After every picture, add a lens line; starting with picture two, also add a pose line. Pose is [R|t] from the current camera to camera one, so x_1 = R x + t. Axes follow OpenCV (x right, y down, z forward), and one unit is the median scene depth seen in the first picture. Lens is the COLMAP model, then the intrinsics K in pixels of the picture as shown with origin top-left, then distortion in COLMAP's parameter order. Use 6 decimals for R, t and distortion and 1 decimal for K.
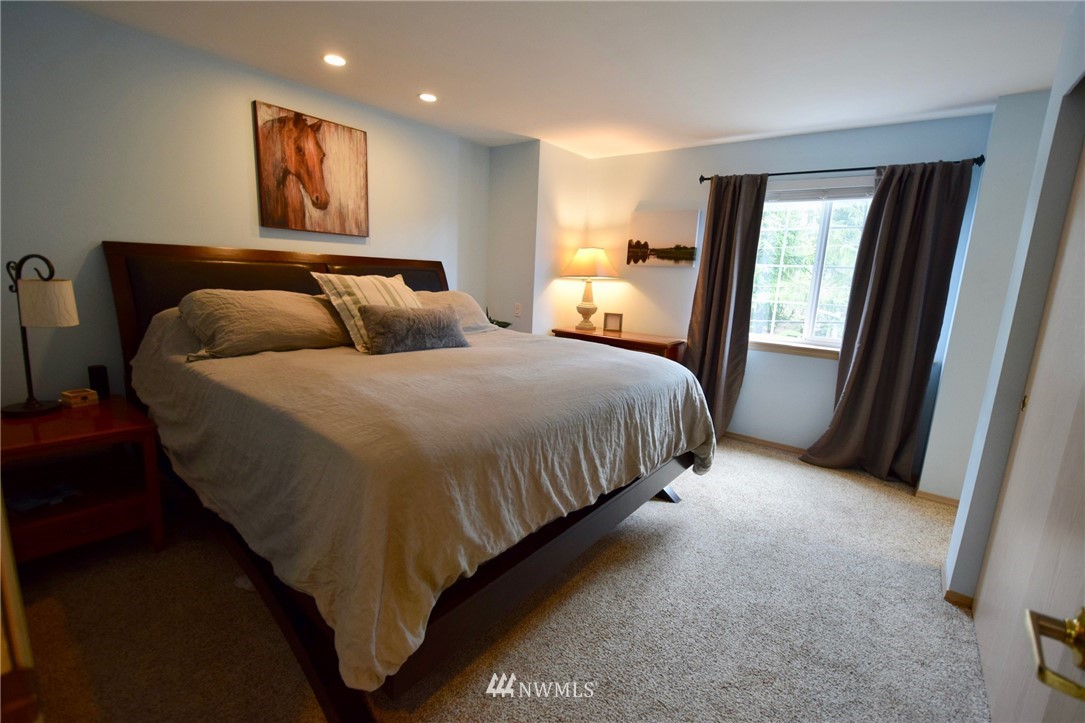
lens RADIAL K [[468.9, 0, 542.5], [0, 468.9, 361.5], [0, 0, 1]] dist [-0.003072, -0.001058]
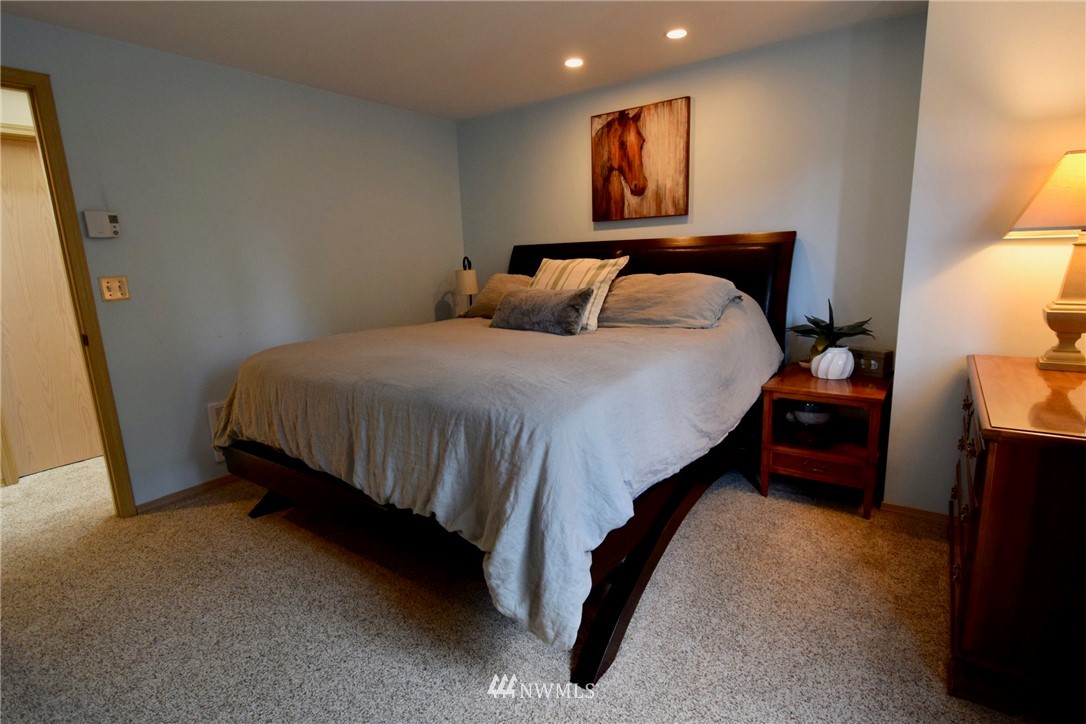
lens RADIAL K [[536.0, 0, 543.0], [0, 536.0, 362.0], [0, 0, 1]] dist [-0.000997, -0.000490]
pose [[0.029500, 0.153152, -0.987762, 0.744309], [-0.145989, 0.978256, 0.147318, -0.112466], [0.988846, 0.139856, 0.051217, 0.793785]]
